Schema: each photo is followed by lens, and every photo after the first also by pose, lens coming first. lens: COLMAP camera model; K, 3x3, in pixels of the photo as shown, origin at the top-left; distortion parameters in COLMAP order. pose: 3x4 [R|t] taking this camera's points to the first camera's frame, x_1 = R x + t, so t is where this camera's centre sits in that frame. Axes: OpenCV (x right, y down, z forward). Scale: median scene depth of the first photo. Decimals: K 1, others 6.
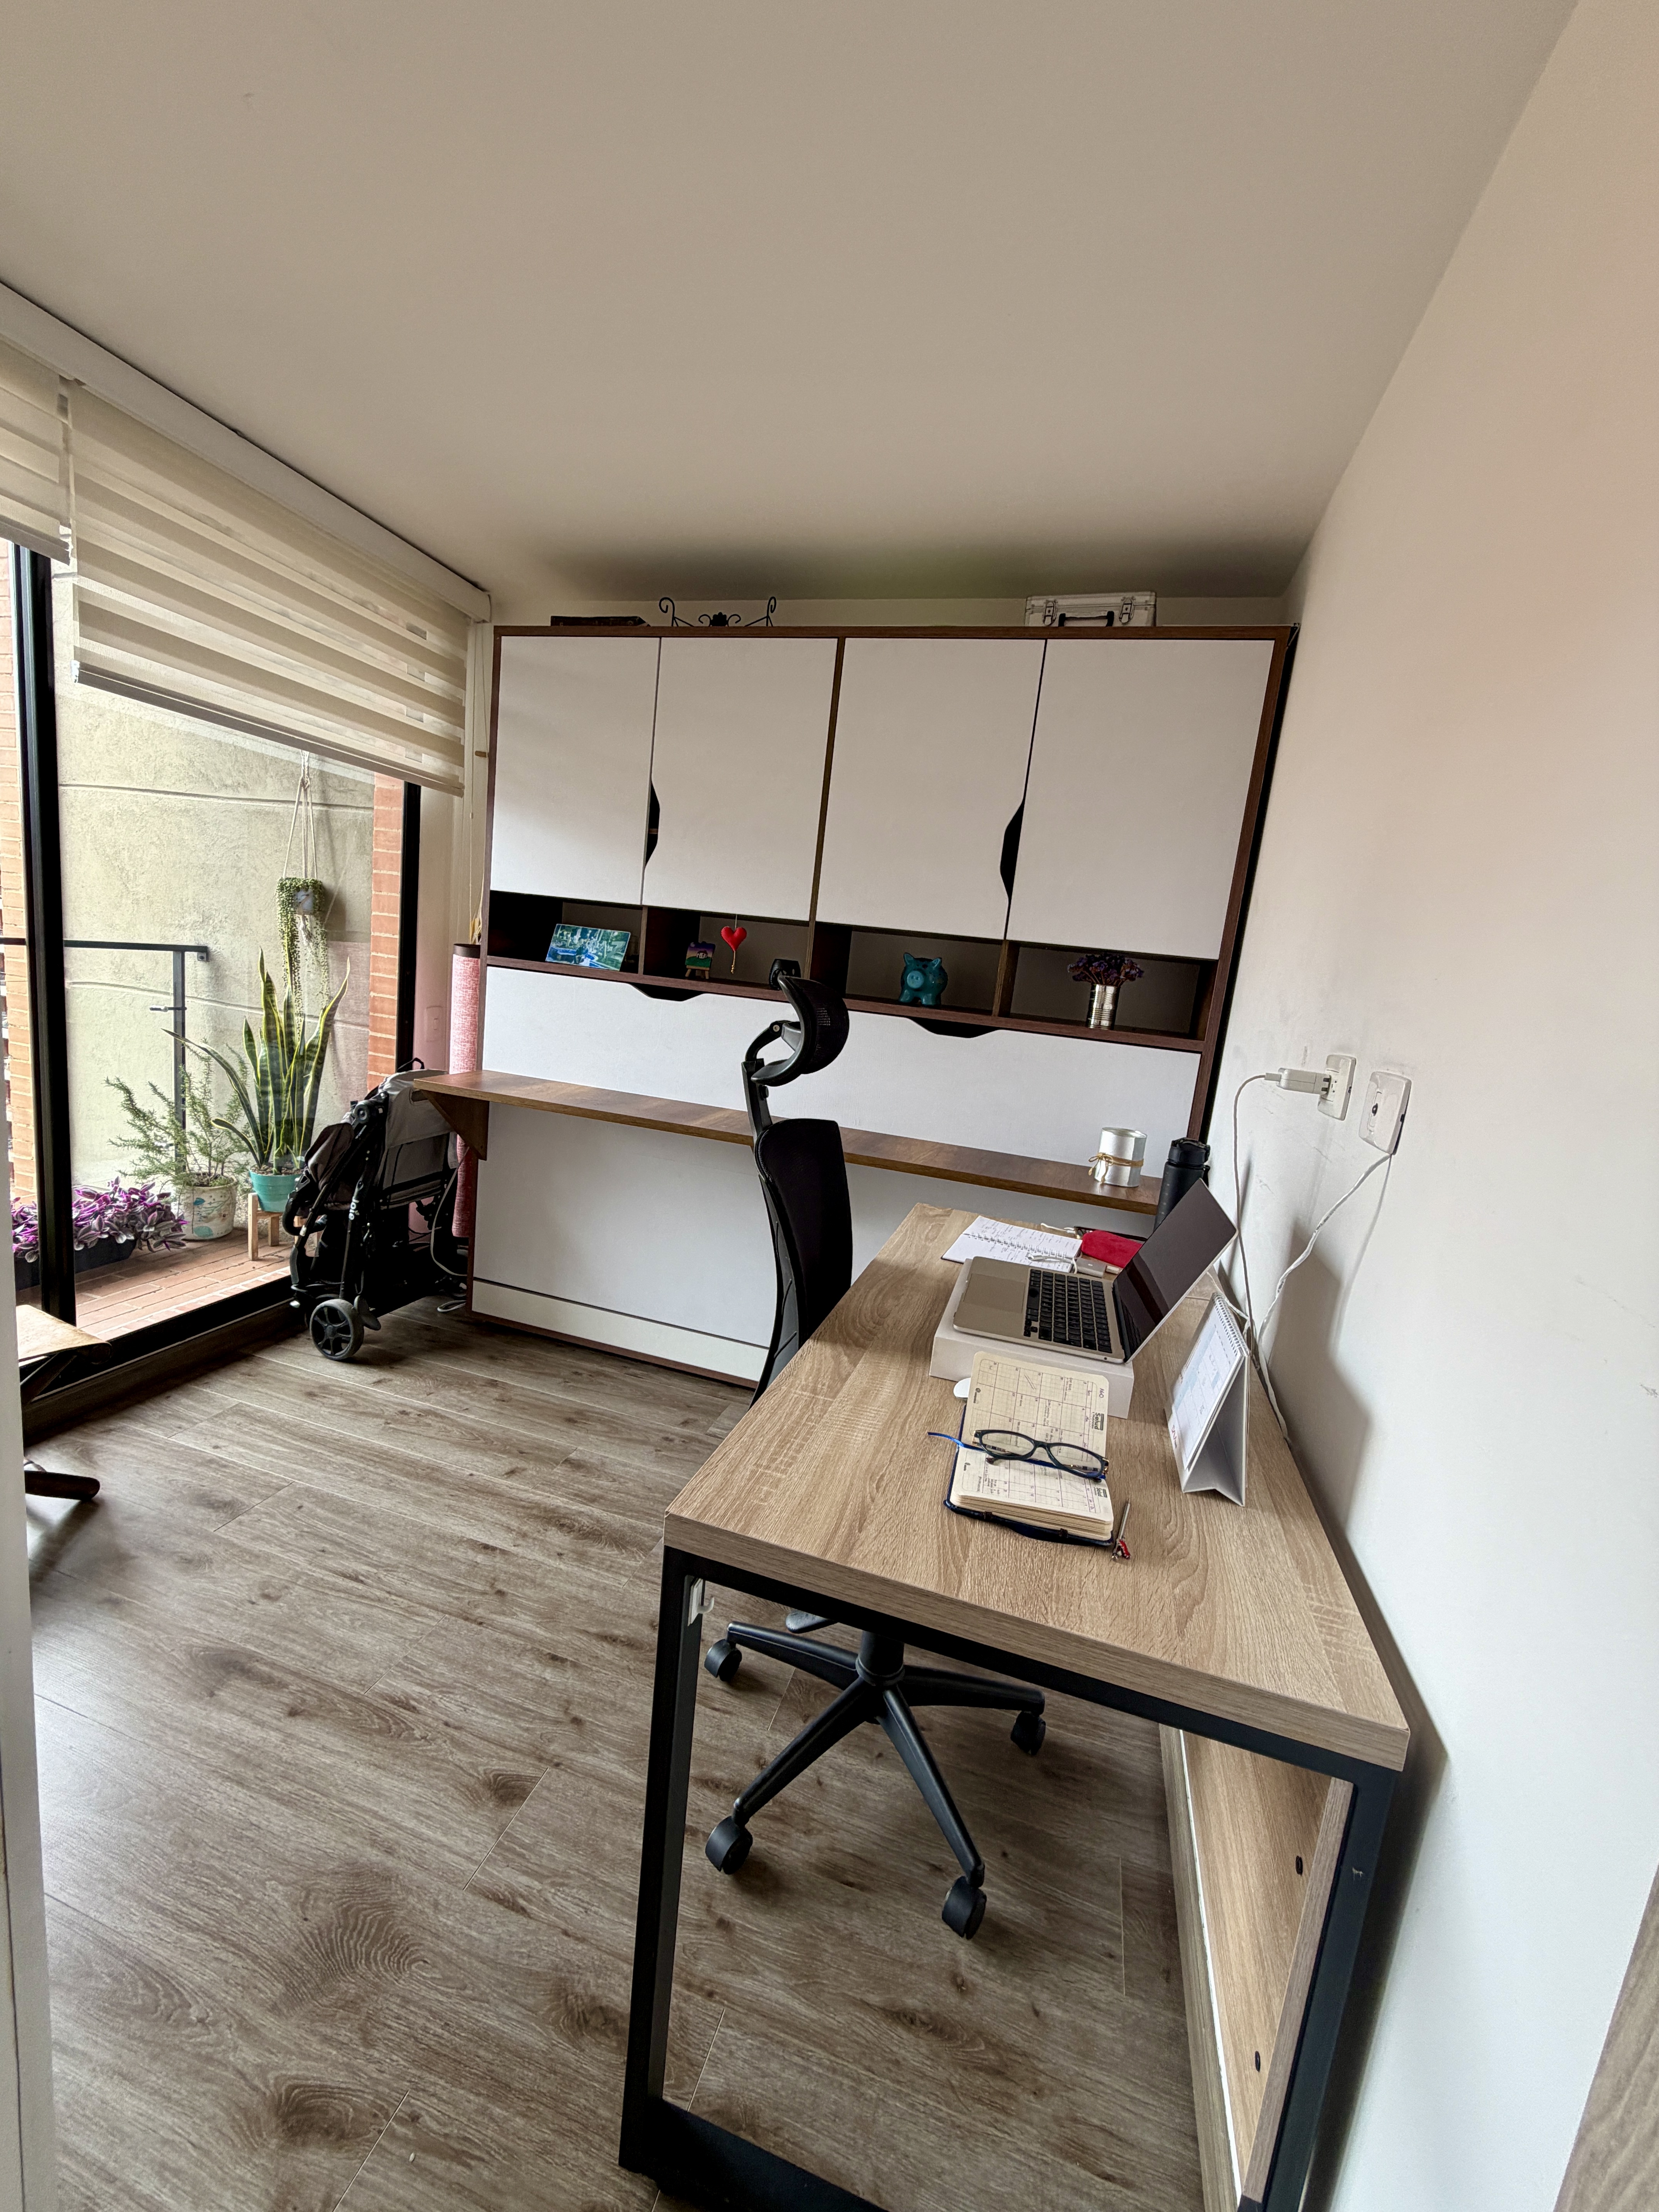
lens RADIAL K [[881.3, 0, 827.9], [0, 881.3, 1100.7], [0, 0, 1]] dist [-0.000253, -0.000421]
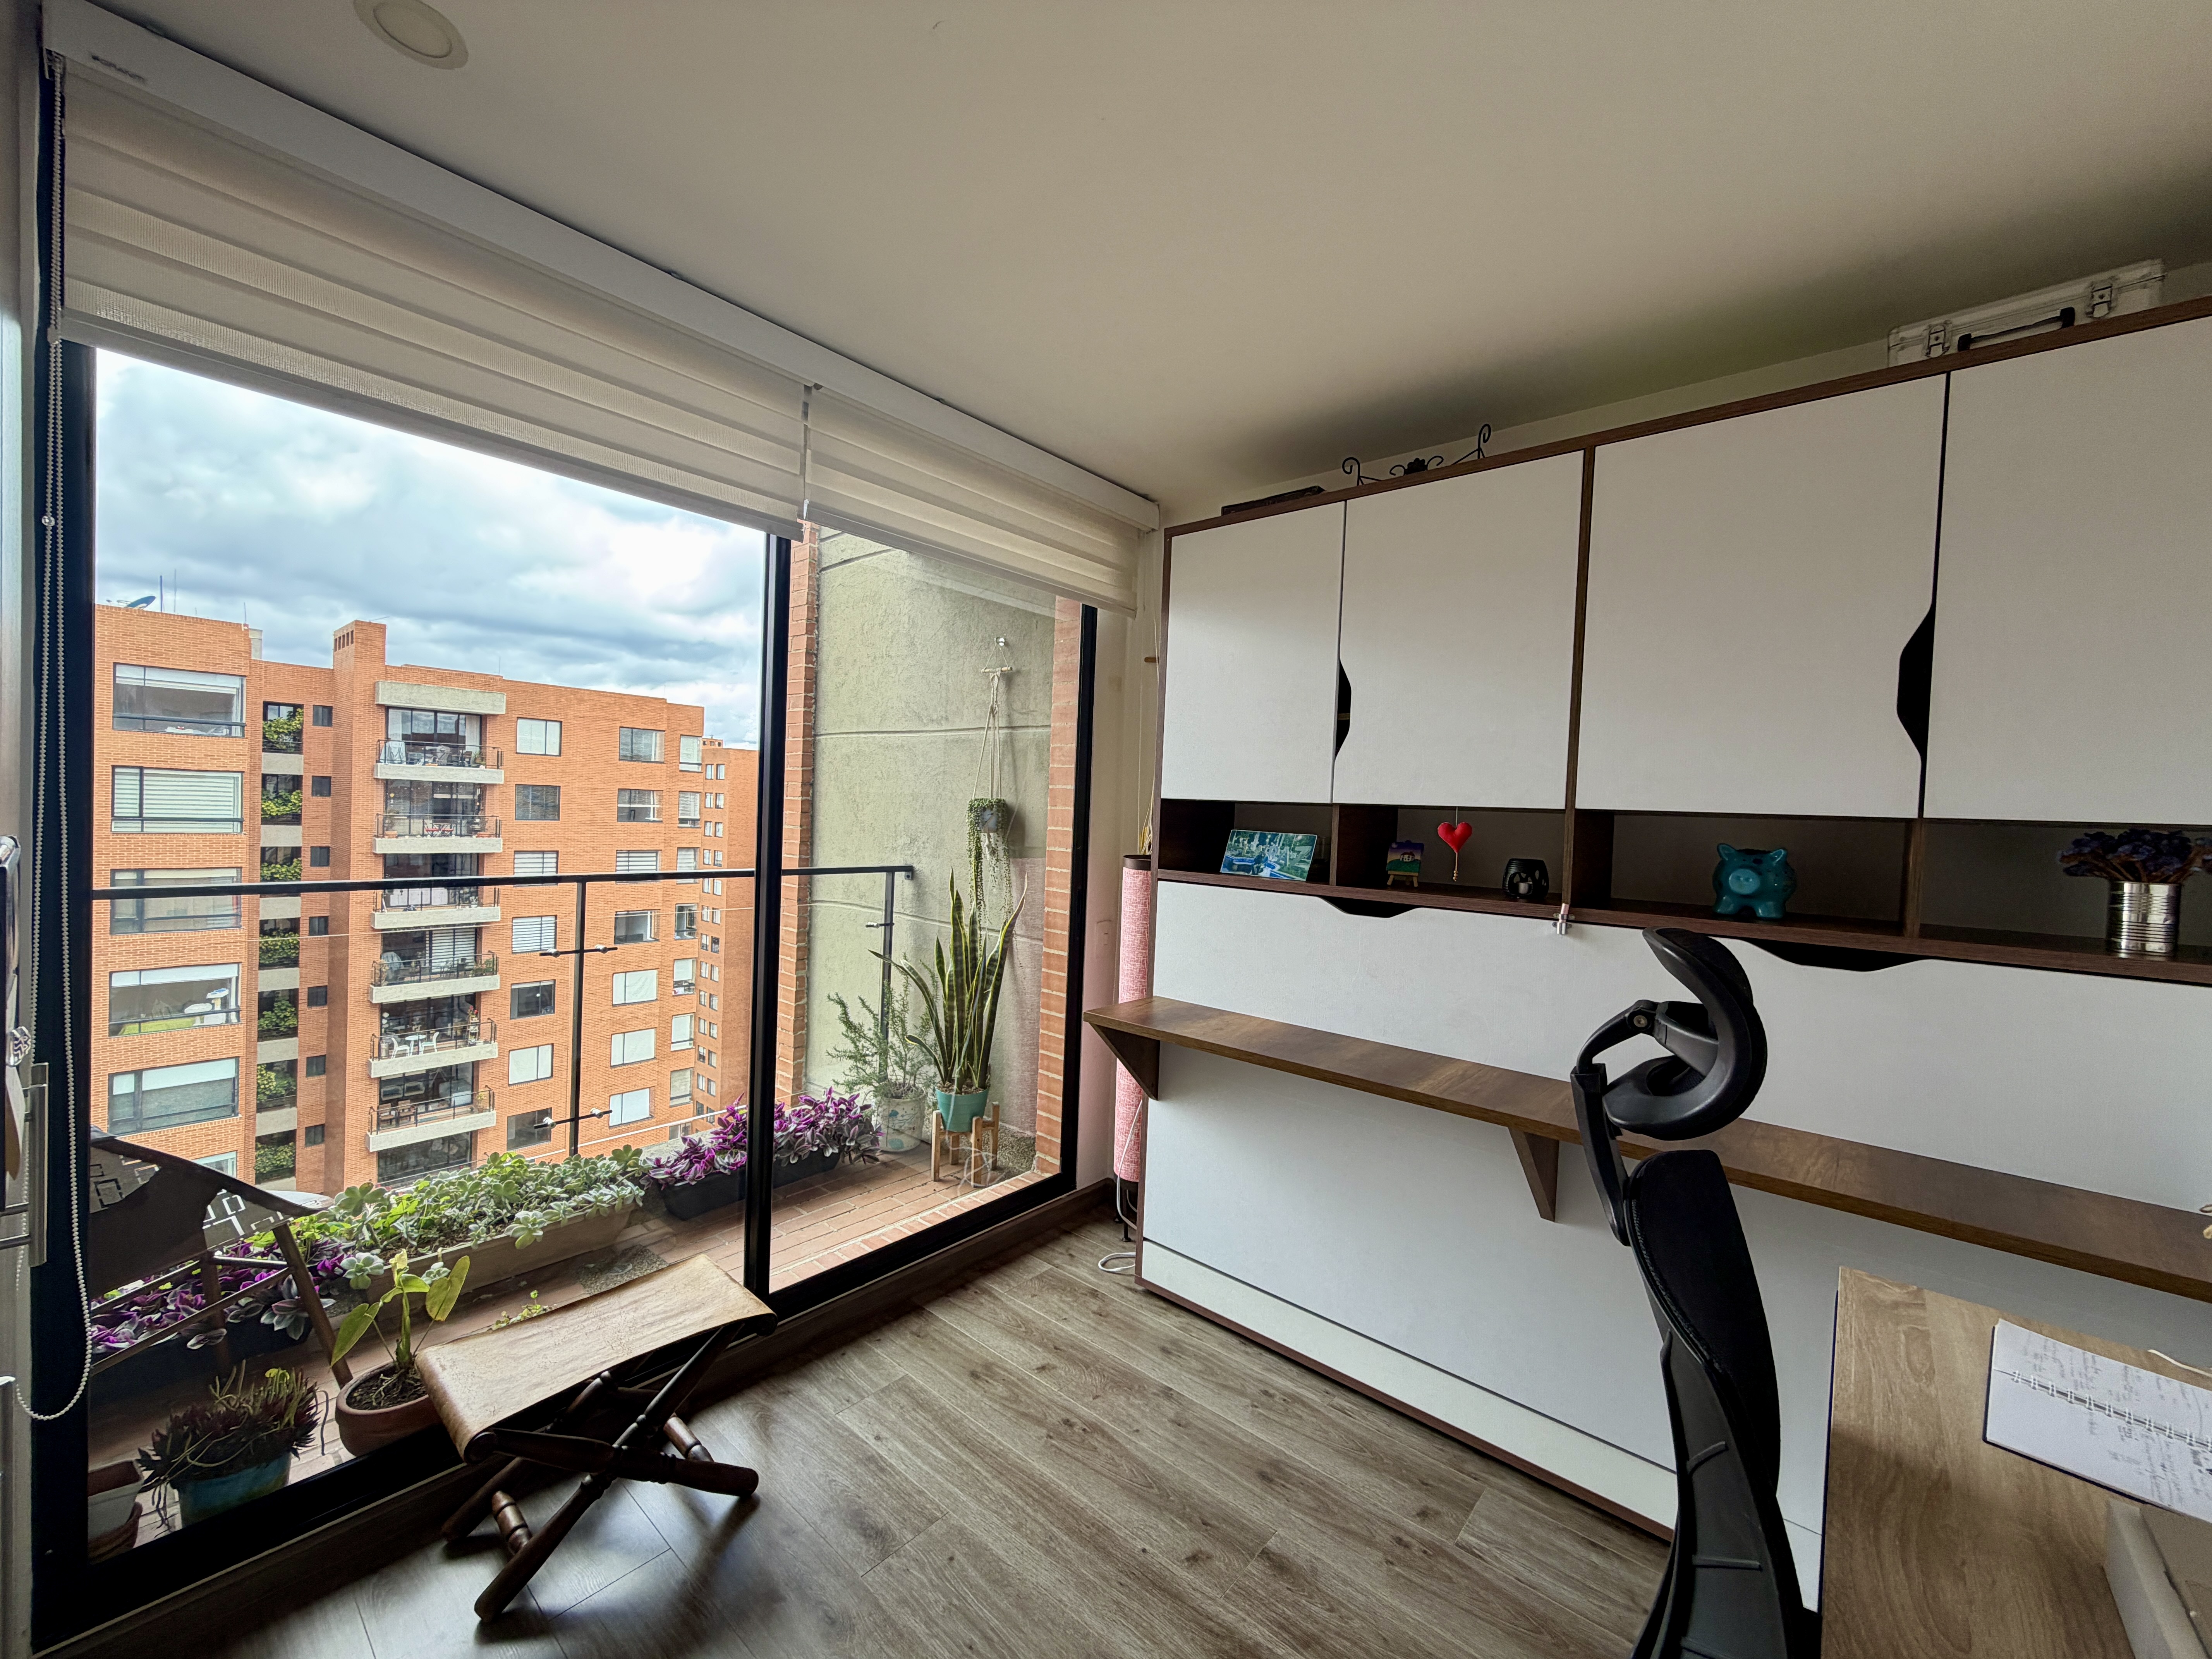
lens RADIAL K [[881.3, 0, 1100.7], [0, 881.3, 832.0], [0, 0, 1]] dist [-0.000253, -0.000421]
pose [[0.912063, -0.060438, -0.405572, -0.067855], [-0.007735, 0.986366, -0.164382, -0.051351], [0.409977, 0.153064, 0.899161, 0.148696]]
